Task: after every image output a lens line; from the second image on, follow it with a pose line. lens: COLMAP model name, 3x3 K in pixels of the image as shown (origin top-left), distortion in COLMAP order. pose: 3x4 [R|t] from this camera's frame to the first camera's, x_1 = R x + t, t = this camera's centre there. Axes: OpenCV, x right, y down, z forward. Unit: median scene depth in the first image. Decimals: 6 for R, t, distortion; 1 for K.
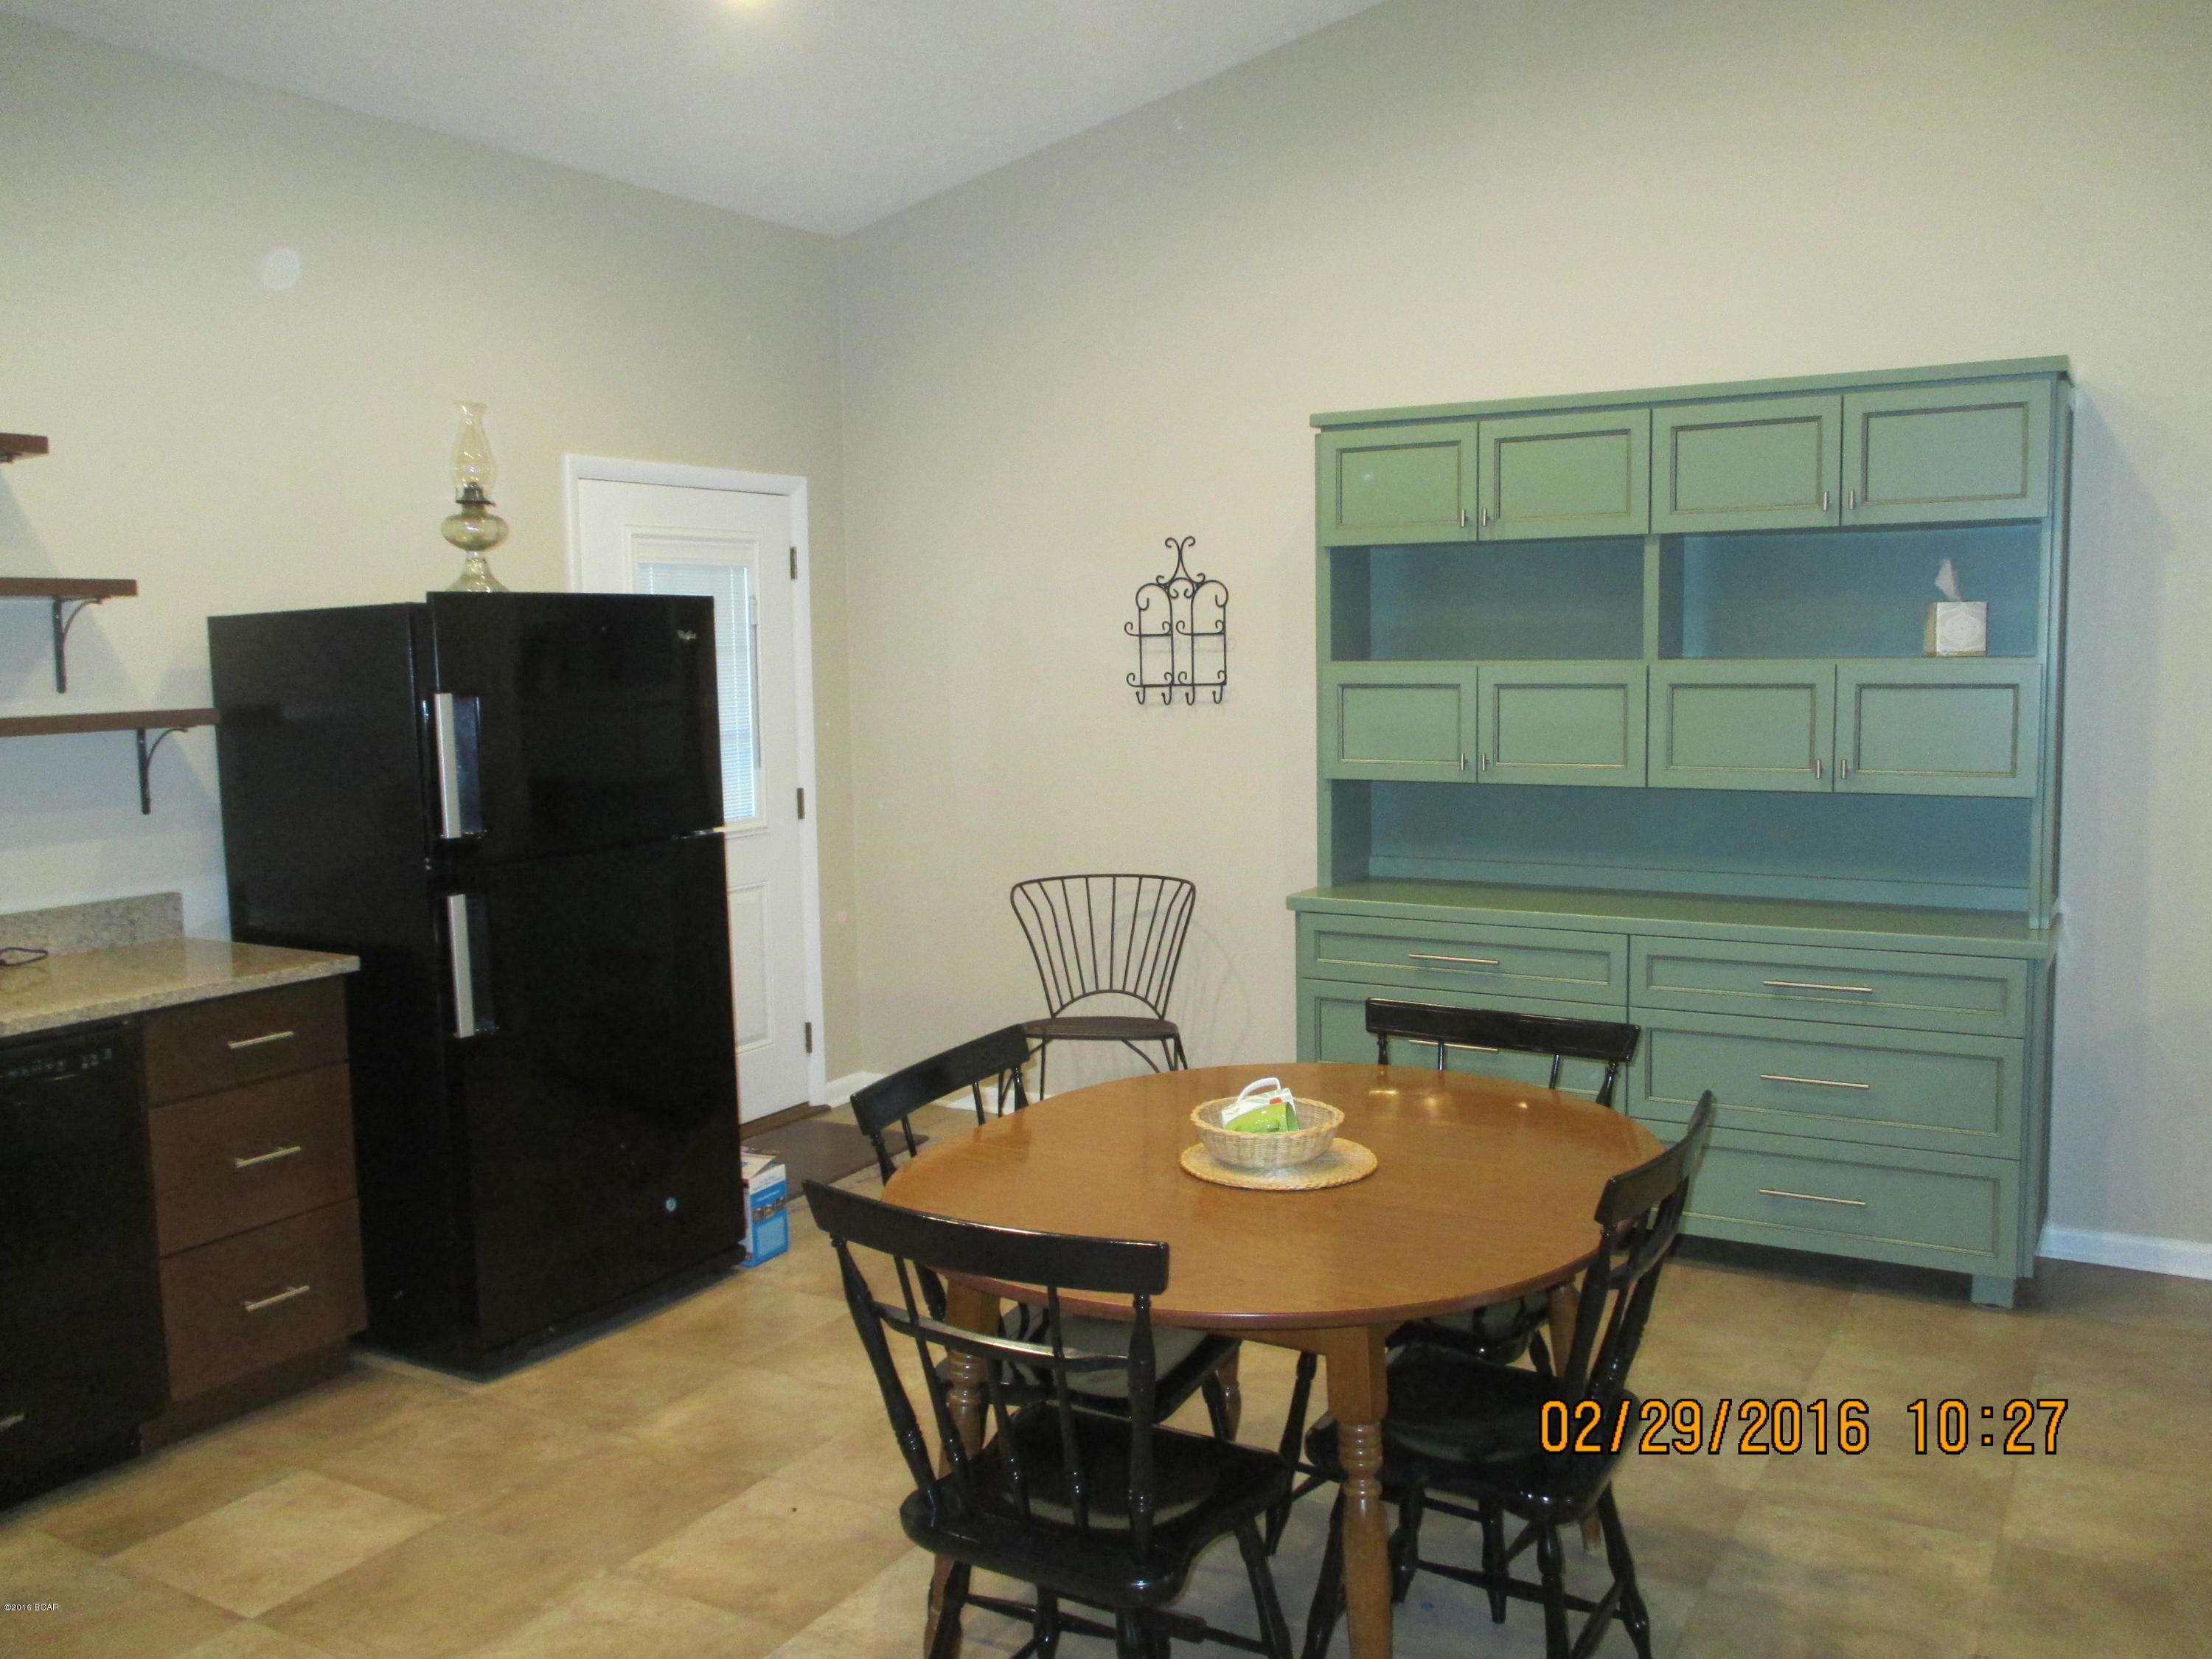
lens RADIAL K [[1838.7, 0, 1106.2], [0, 1838.7, 837.9], [0, 0, 1]] dist [-0.038159, 0.012112]
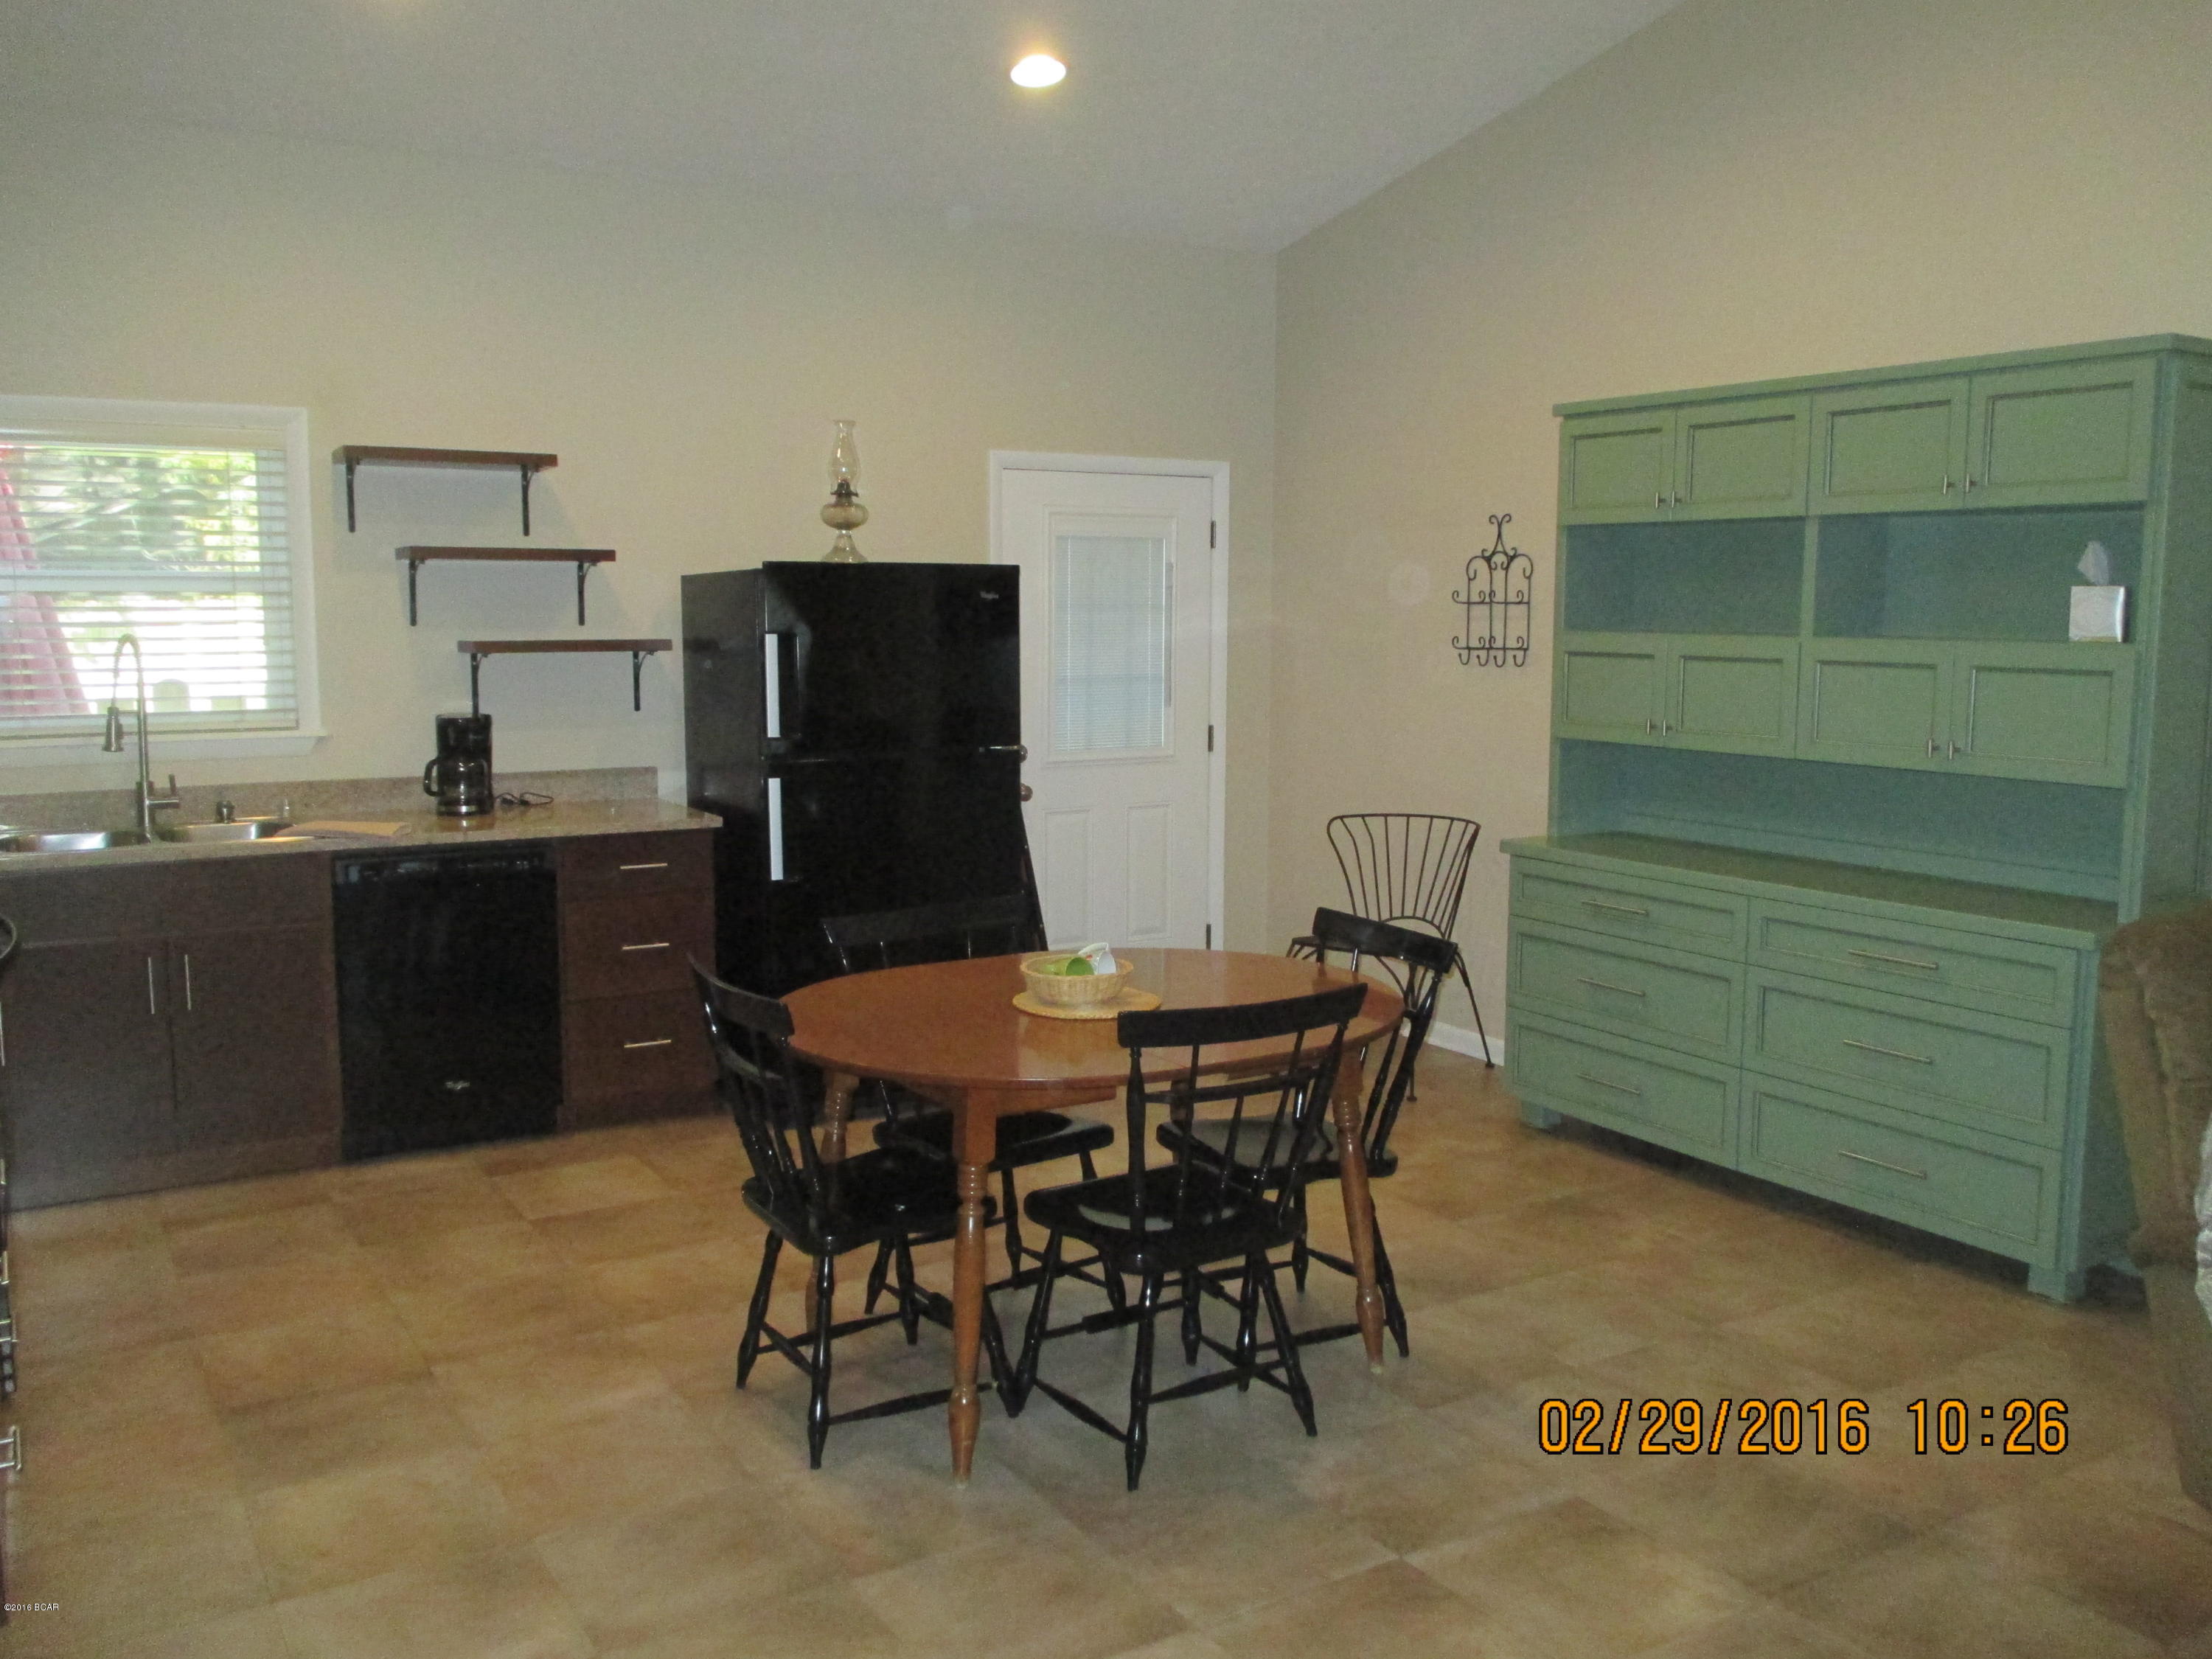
lens RADIAL K [[1838.7, 0, 1106.3], [0, 1838.7, 835.1], [0, 0, 1]] dist [-0.038159, 0.012112]
pose [[0.881871, 0.079113, -0.464807, 0.460902], [-0.069043, 0.996864, 0.038677, 0.002716], [0.466409, -0.002017, 0.884567, -0.110173]]
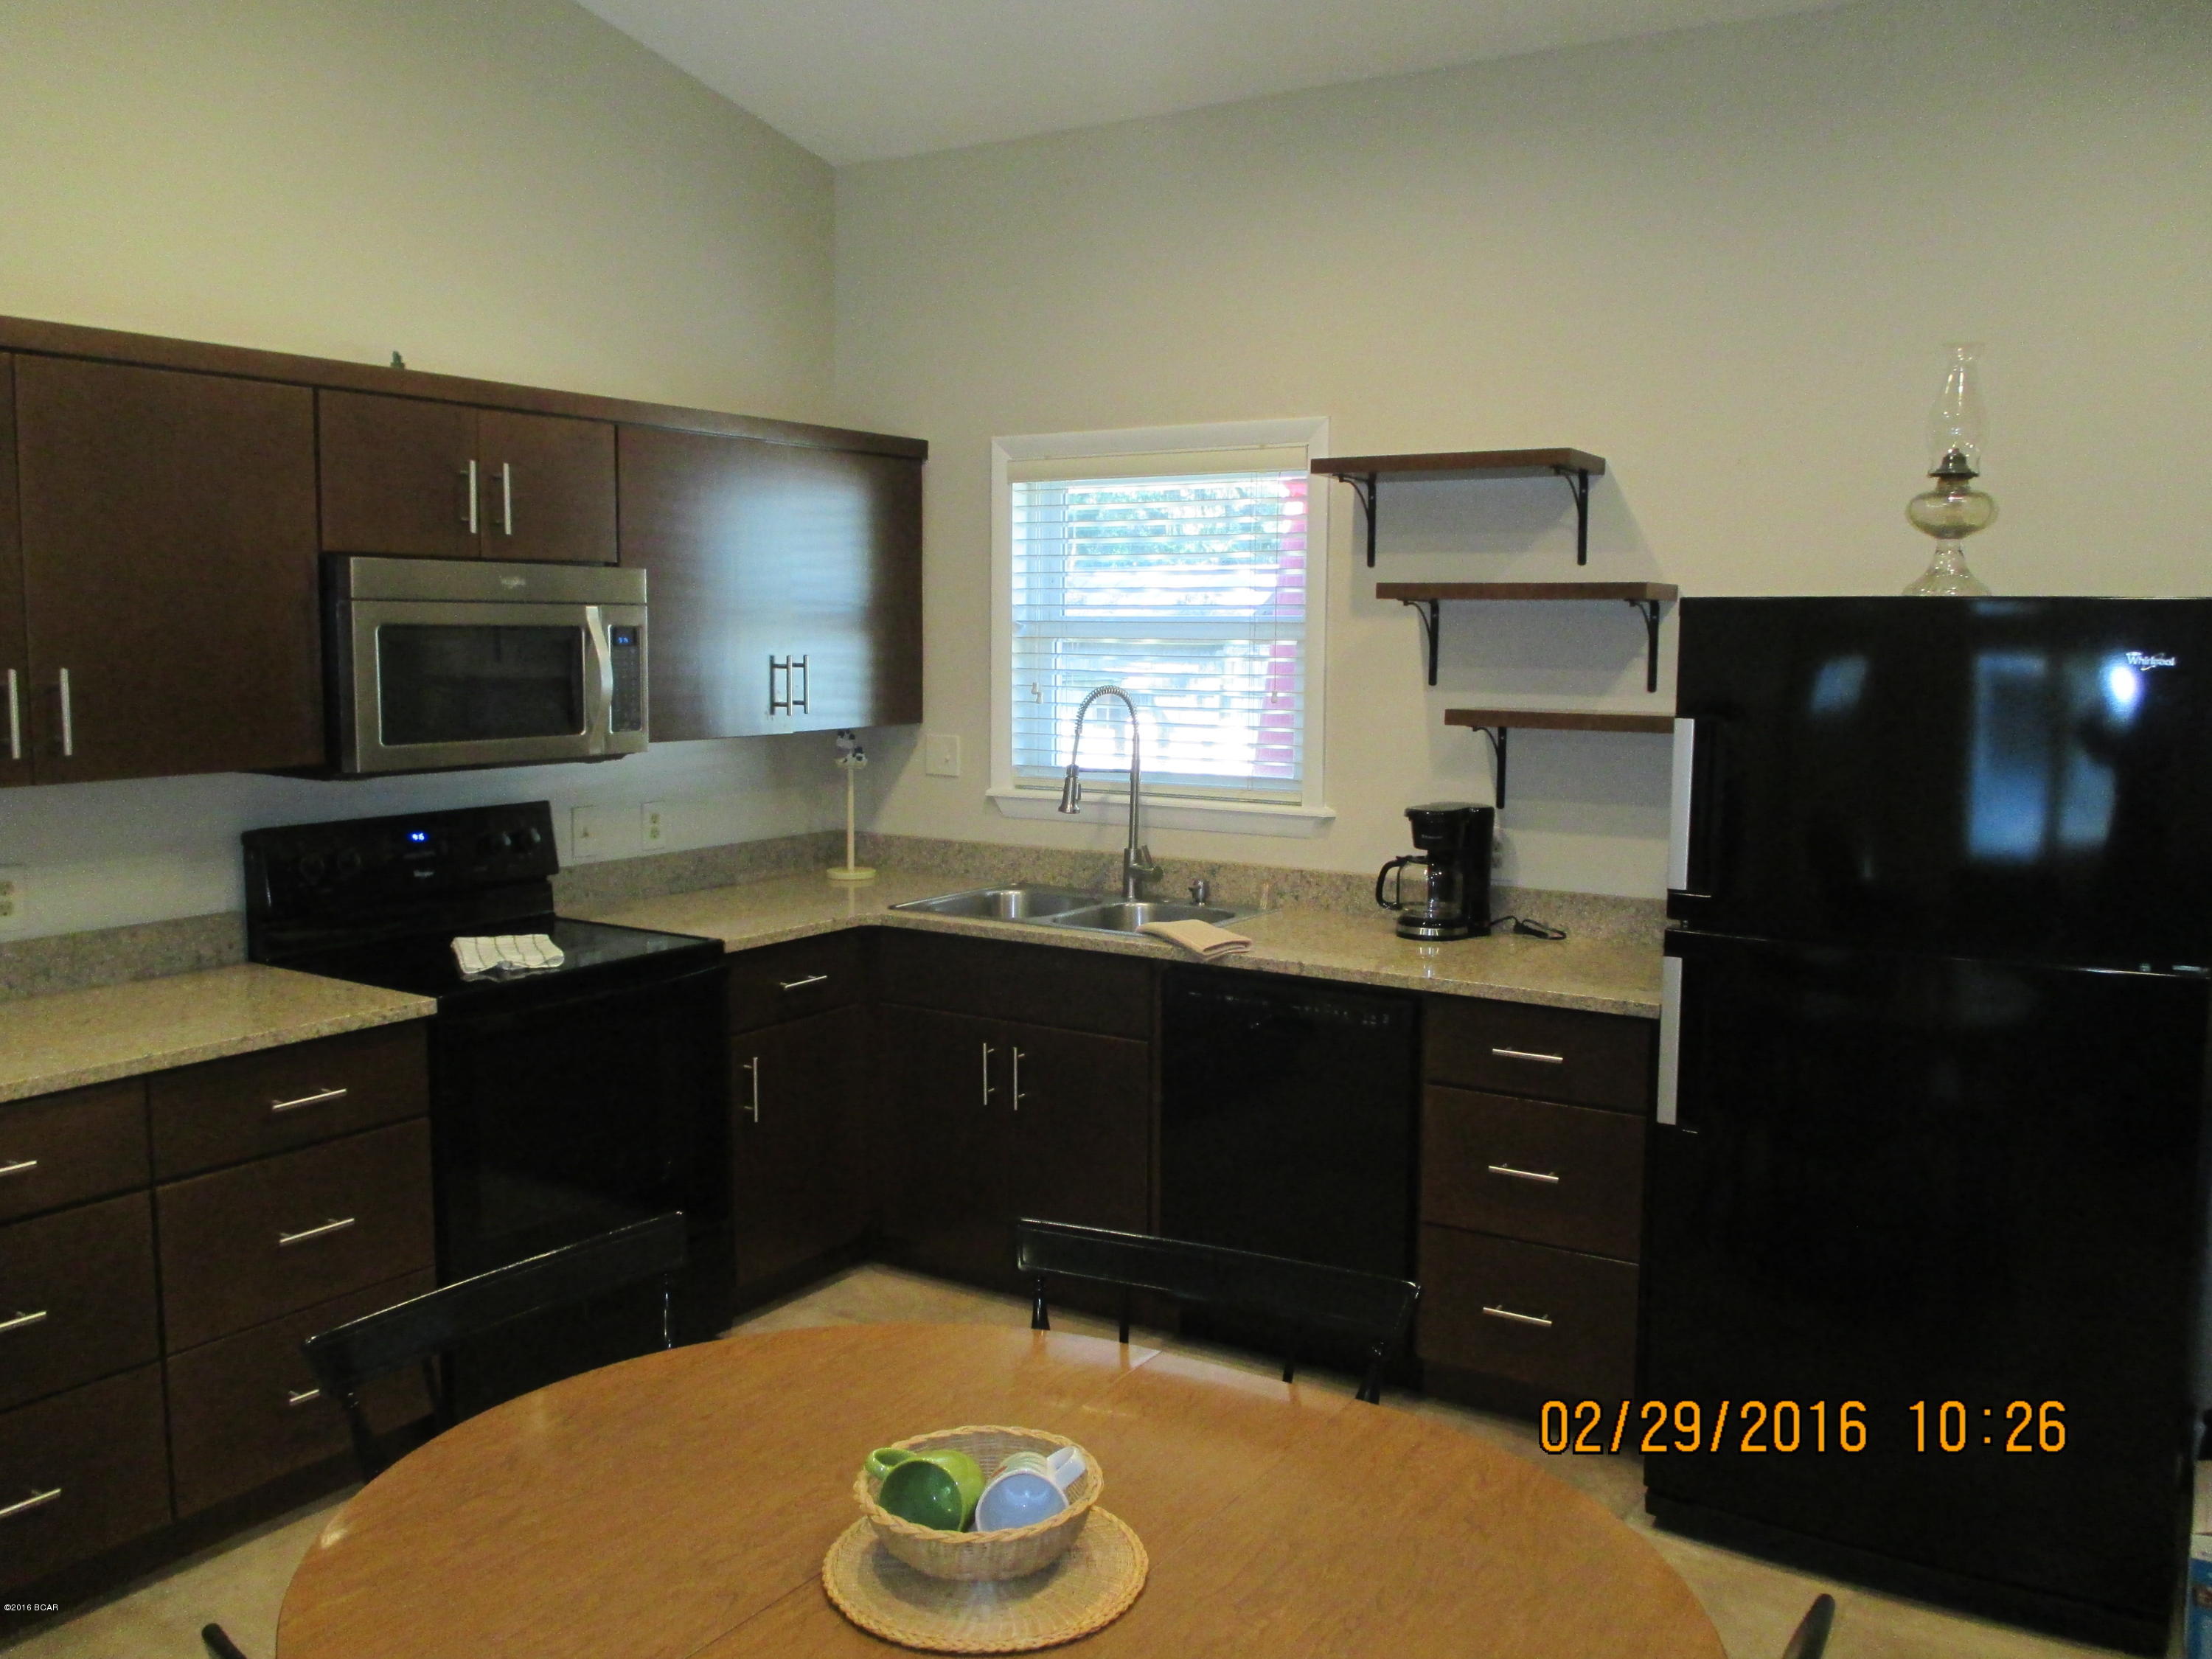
lens RADIAL K [[1838.7, 0, 1096.8], [0, 1838.7, 834.4], [0, 0, 1]] dist [-0.038159, 0.012112]
pose [[-0.050758, 0.130649, -0.990129, 0.427312], [-0.109483, 0.984703, 0.135546, -0.096106], [0.992692, 0.115282, -0.035678, 0.664682]]
